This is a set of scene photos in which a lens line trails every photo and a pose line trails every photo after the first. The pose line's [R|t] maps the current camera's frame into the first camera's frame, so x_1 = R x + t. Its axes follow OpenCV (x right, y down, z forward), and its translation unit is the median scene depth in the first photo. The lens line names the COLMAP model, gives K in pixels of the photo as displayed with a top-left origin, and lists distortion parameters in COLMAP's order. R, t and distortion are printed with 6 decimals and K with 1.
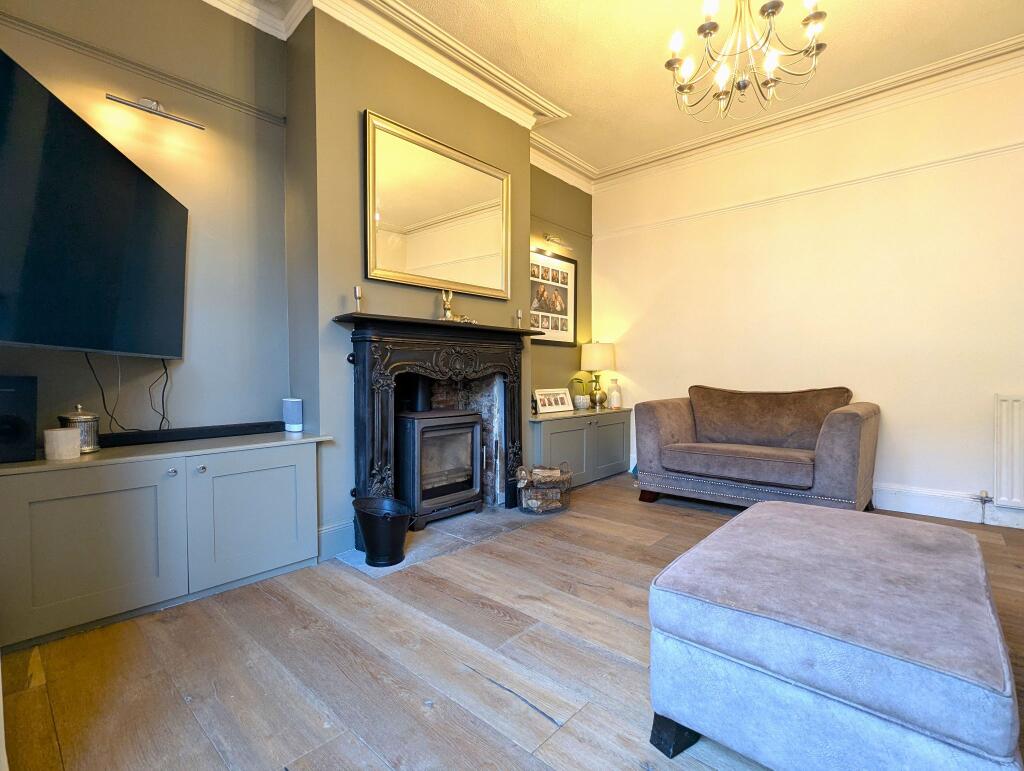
lens RADIAL K [[484.9, 0, 513.3], [0, 484.9, 388.4], [0, 0, 1]] dist [-0.003562, 0.000248]
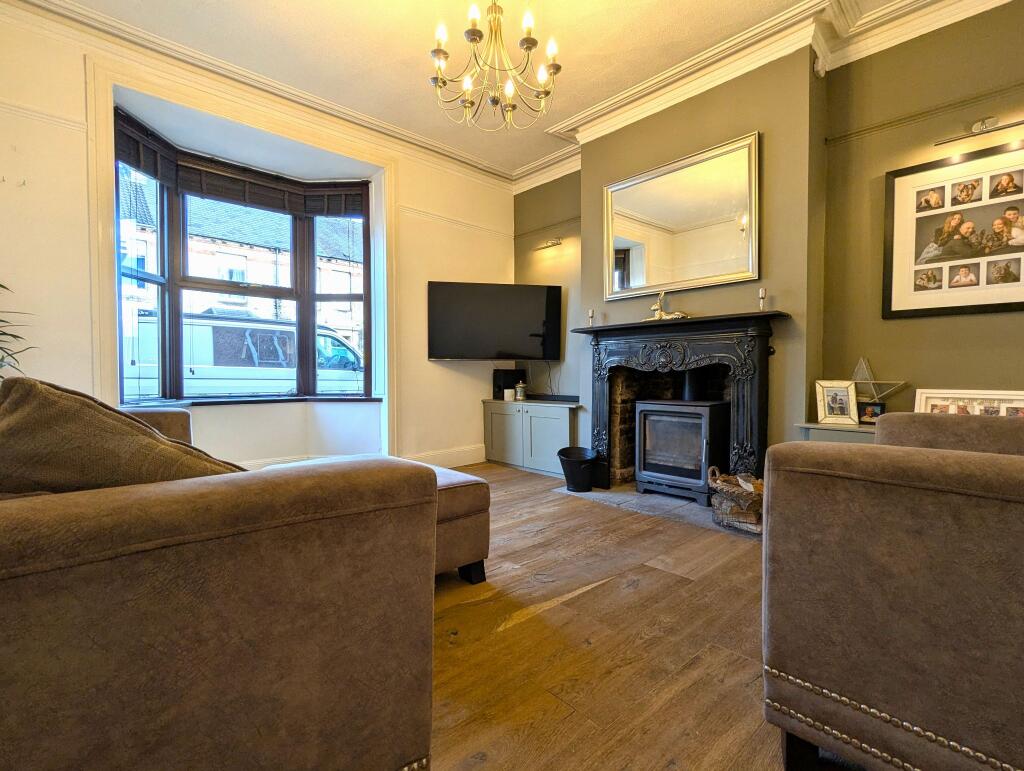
lens RADIAL K [[484.9, 0, 513.3], [0, 484.9, 388.4], [0, 0, 1]] dist [-0.003562, 0.000248]
pose [[-0.090119, 0.025711, -0.995599, 0.717403], [-0.032361, 0.999063, 0.028729, 0.000533], [0.995405, 0.034807, -0.089202, 0.527773]]
